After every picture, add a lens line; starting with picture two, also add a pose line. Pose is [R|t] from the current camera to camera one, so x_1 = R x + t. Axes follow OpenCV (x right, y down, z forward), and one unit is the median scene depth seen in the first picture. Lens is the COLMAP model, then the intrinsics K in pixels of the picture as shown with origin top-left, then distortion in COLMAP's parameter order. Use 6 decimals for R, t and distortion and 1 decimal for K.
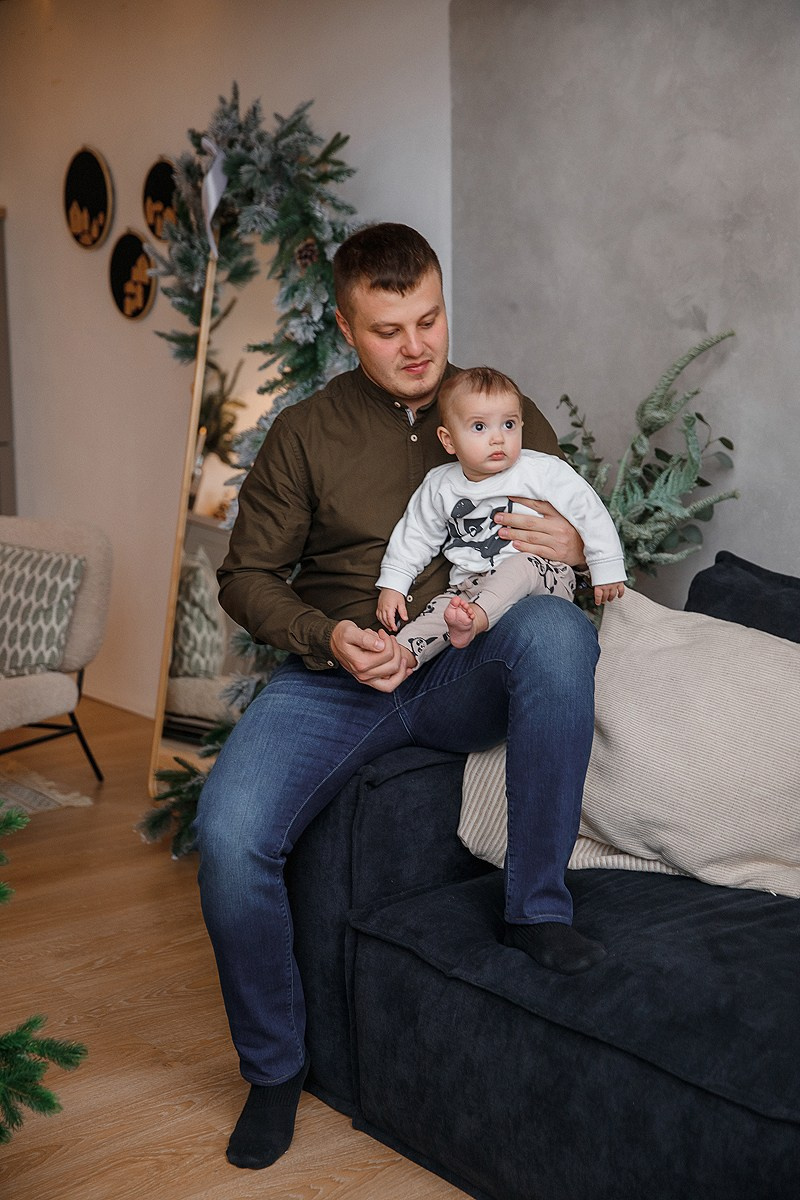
lens RADIAL K [[1902.4, 0, 400.0], [0, 1902.4, 600.0], [0, 0, 1]] dist [0.086453, 0.078785]
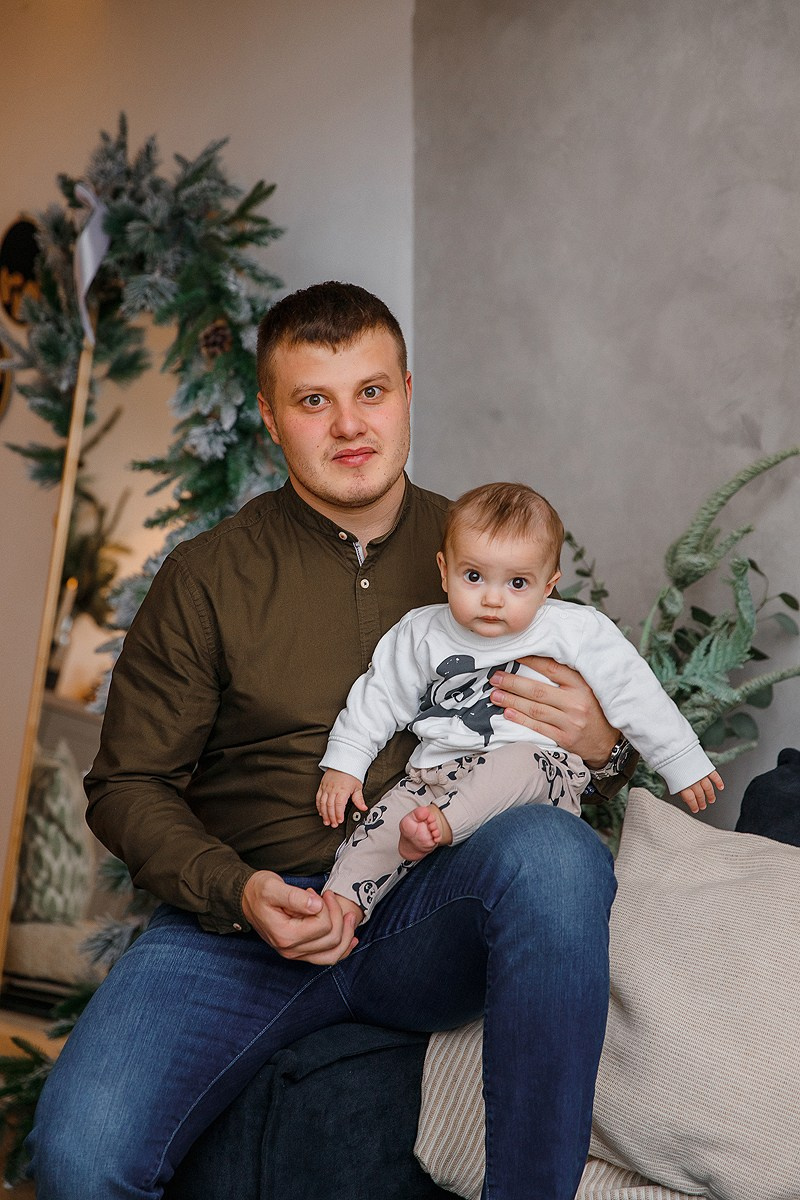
lens RADIAL K [[2367.1, 0, 400.0], [0, 2367.1, 600.0], [0, 0, 1]] dist [0.201599, -0.209742]
pose [[0.999779, 0.010109, 0.018412, 0.006328], [-0.008249, 0.995108, -0.098450, 0.007535], [-0.019317, 0.098276, 0.994972, 0.102056]]
